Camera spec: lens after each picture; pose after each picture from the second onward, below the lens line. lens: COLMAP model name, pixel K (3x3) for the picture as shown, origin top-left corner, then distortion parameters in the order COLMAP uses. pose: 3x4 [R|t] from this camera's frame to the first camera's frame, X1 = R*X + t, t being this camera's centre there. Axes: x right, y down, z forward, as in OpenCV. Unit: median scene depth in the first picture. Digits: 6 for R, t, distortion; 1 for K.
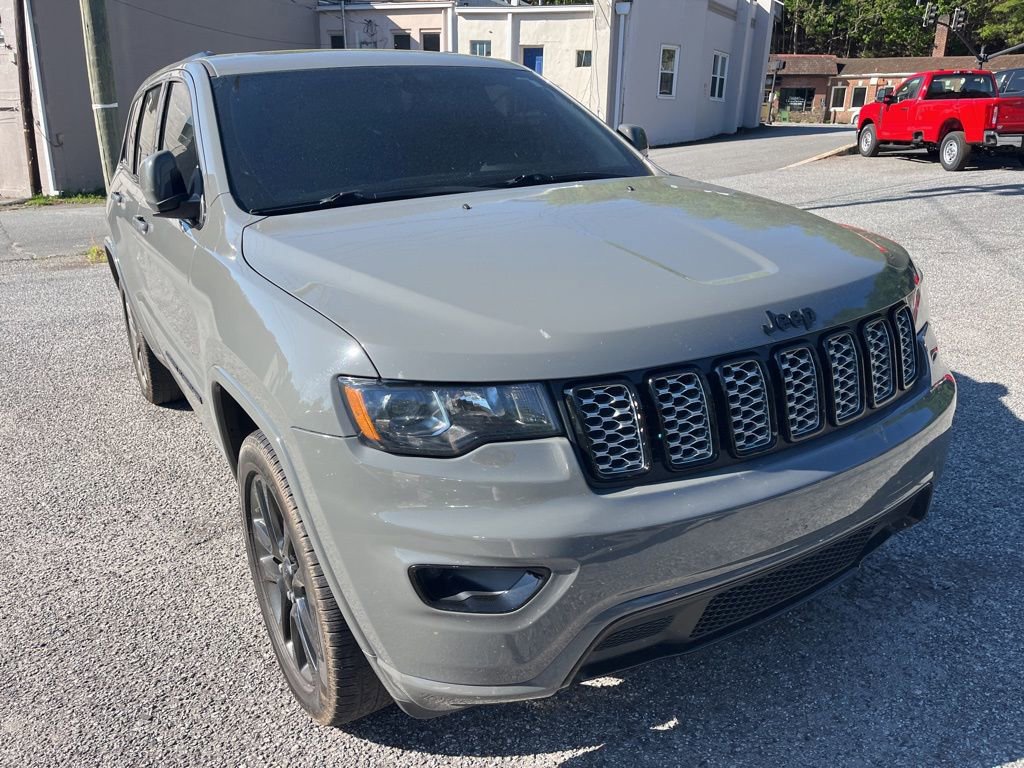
lens RADIAL K [[790.2, 0, 502.8], [0, 790.2, 386.0], [0, 0, 1]] dist [0.067883, -0.105948]
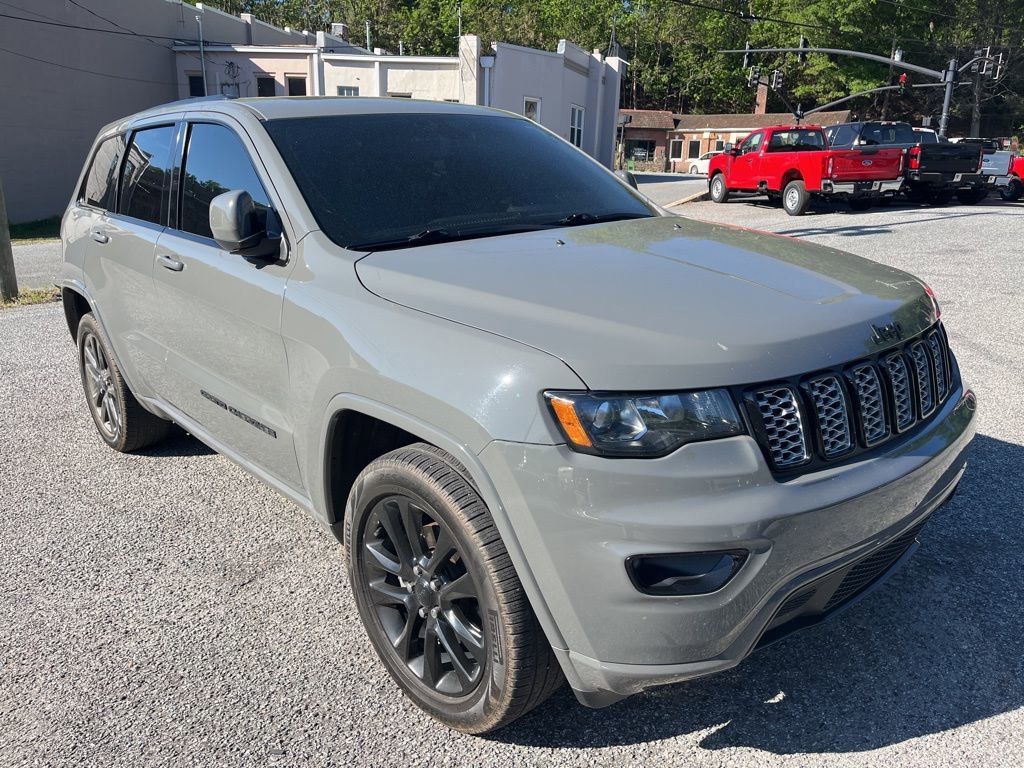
lens RADIAL K [[790.2, 0, 512.0], [0, 790.2, 376.4], [0, 0, 1]] dist [0.067883, -0.105948]
pose [[0.981512, -0.034927, 0.188184, -0.306786], [0.046709, 0.997191, -0.058544, 0.020205], [-0.185611, 0.066252, 0.980387, -0.051438]]
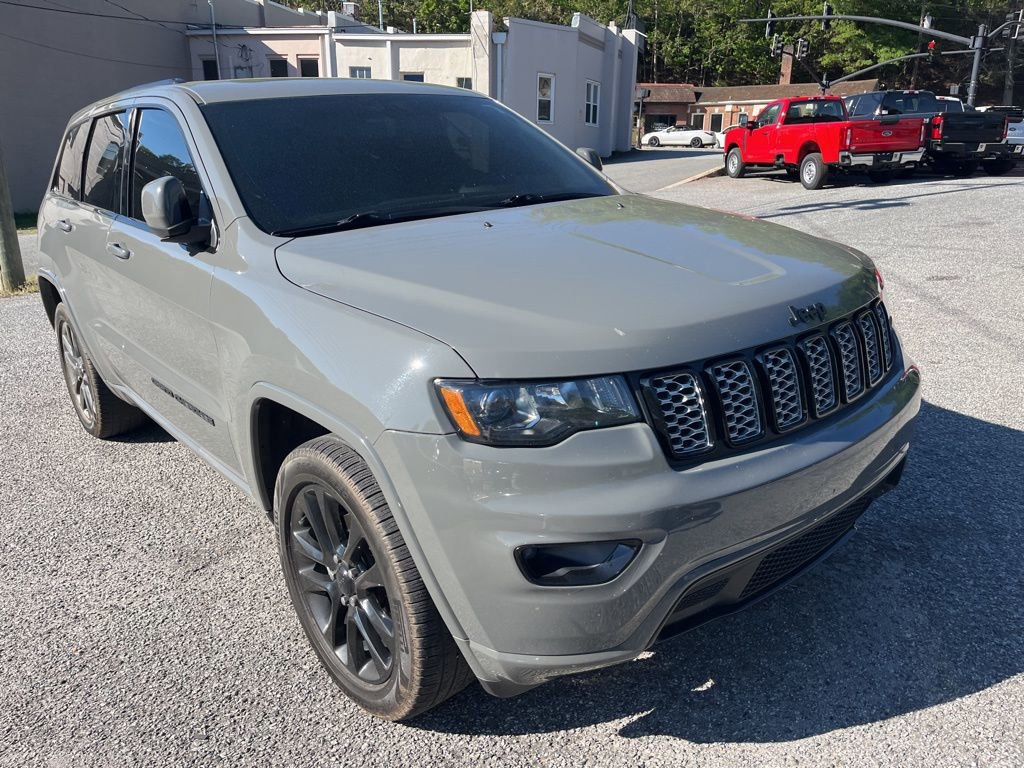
lens RADIAL K [[790.2, 0, 506.1], [0, 790.2, 384.8], [0, 0, 1]] dist [0.067883, -0.105948]
pose [[0.987587, -0.050461, 0.148750, -0.181522], [0.054892, 0.998158, -0.025832, 0.019243], [-0.147172, 0.033677, 0.988537, -0.056368]]
